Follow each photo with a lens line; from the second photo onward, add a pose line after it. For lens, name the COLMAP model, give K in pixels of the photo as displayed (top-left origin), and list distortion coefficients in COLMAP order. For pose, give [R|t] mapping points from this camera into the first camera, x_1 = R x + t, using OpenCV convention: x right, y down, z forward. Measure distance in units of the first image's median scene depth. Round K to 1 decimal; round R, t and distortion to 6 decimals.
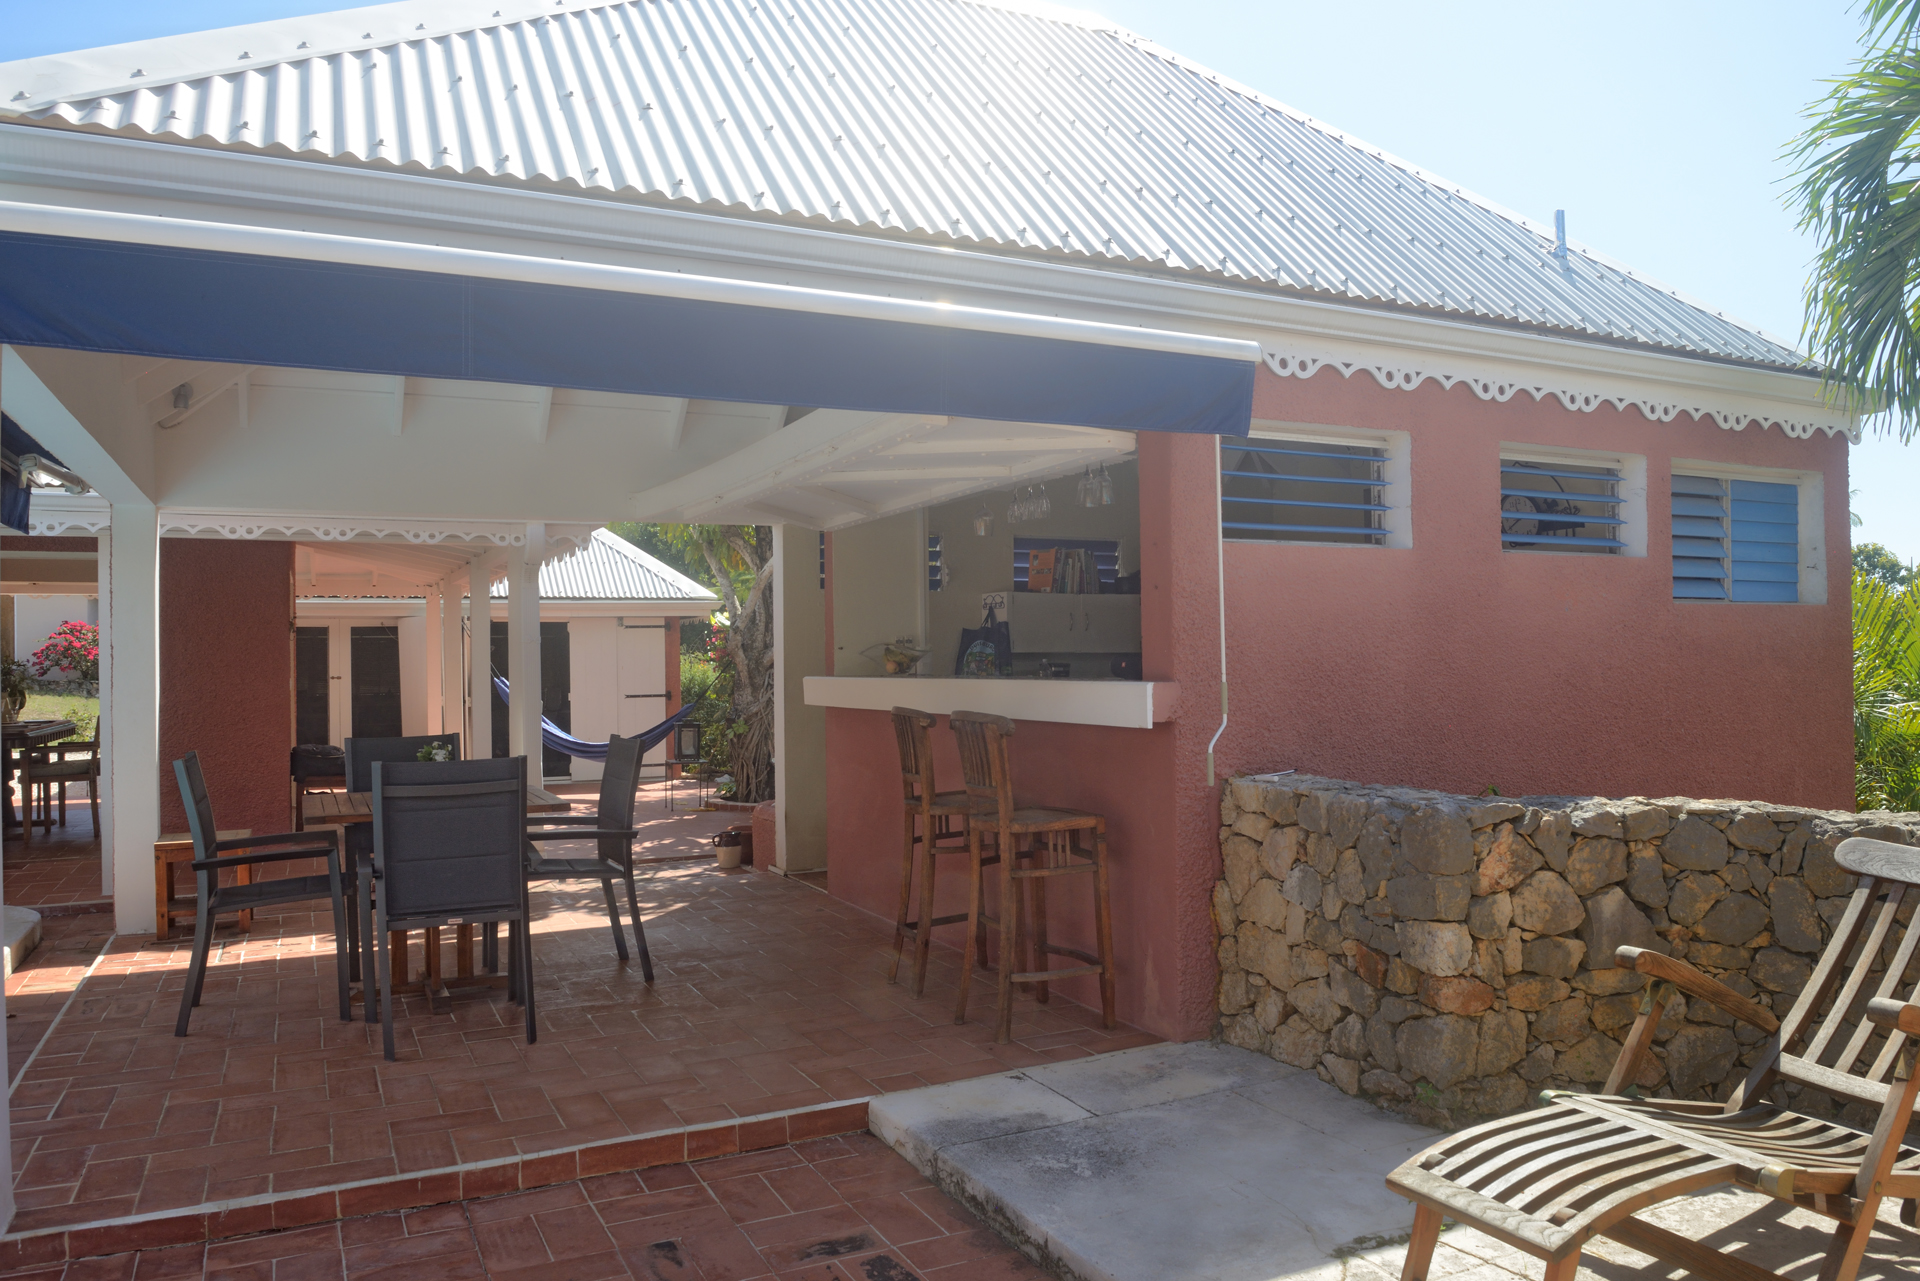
lens RADIAL K [[1339.7, 0, 968.6], [0, 1339.7, 640.3], [0, 0, 1]] dist [-0.051266, -0.003289]
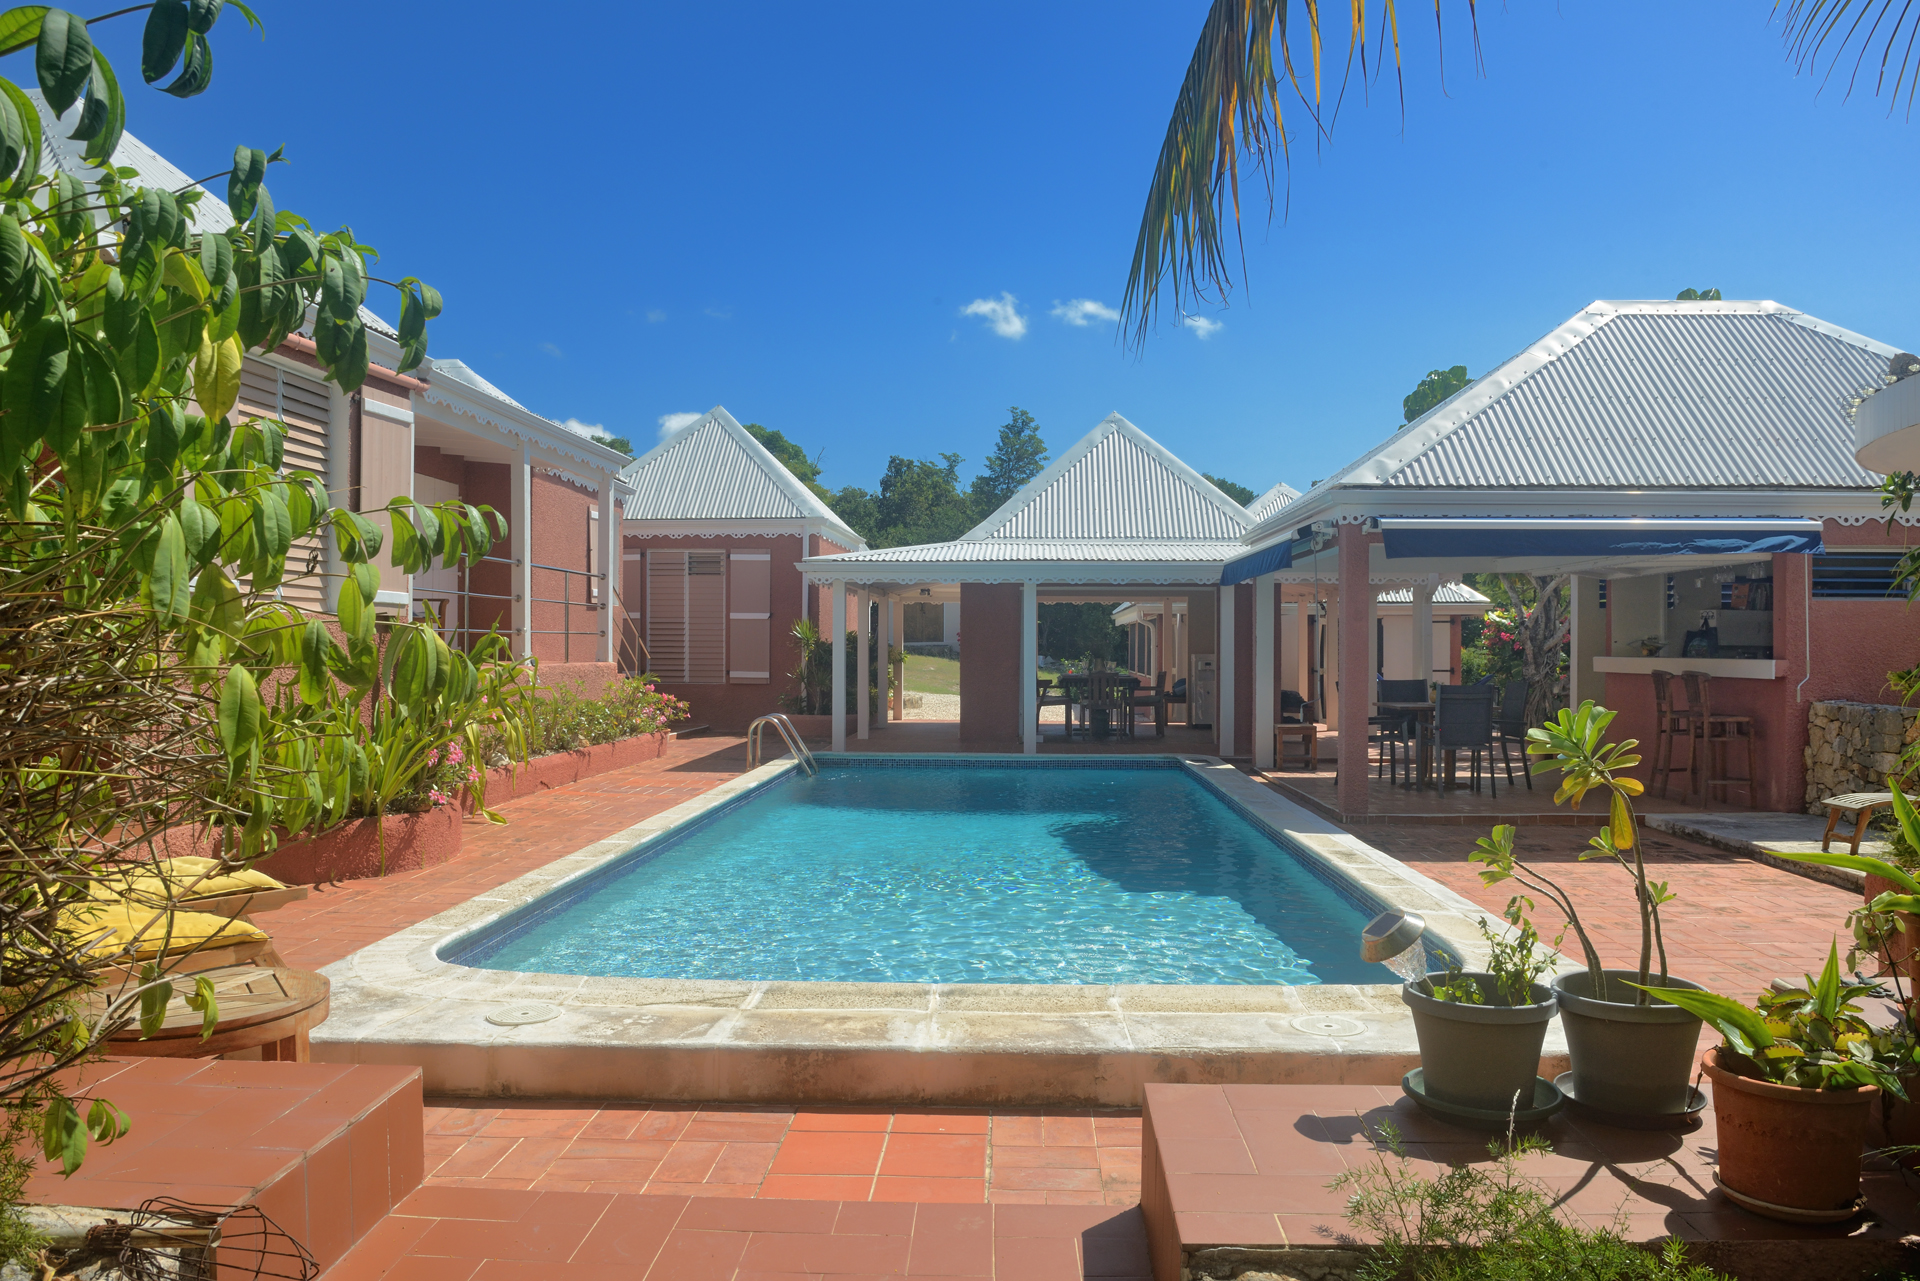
lens RADIAL K [[1315.7, 0, 969.1], [0, 1315.7, 636.8], [0, 0, 1]] dist [-0.049807, -0.006636]
pose [[0.873112, 0.013294, -0.487338, 0.001579], [-0.008554, 0.999892, 0.011951, -0.024664], [0.487444, -0.006265, 0.873132, -1.687073]]
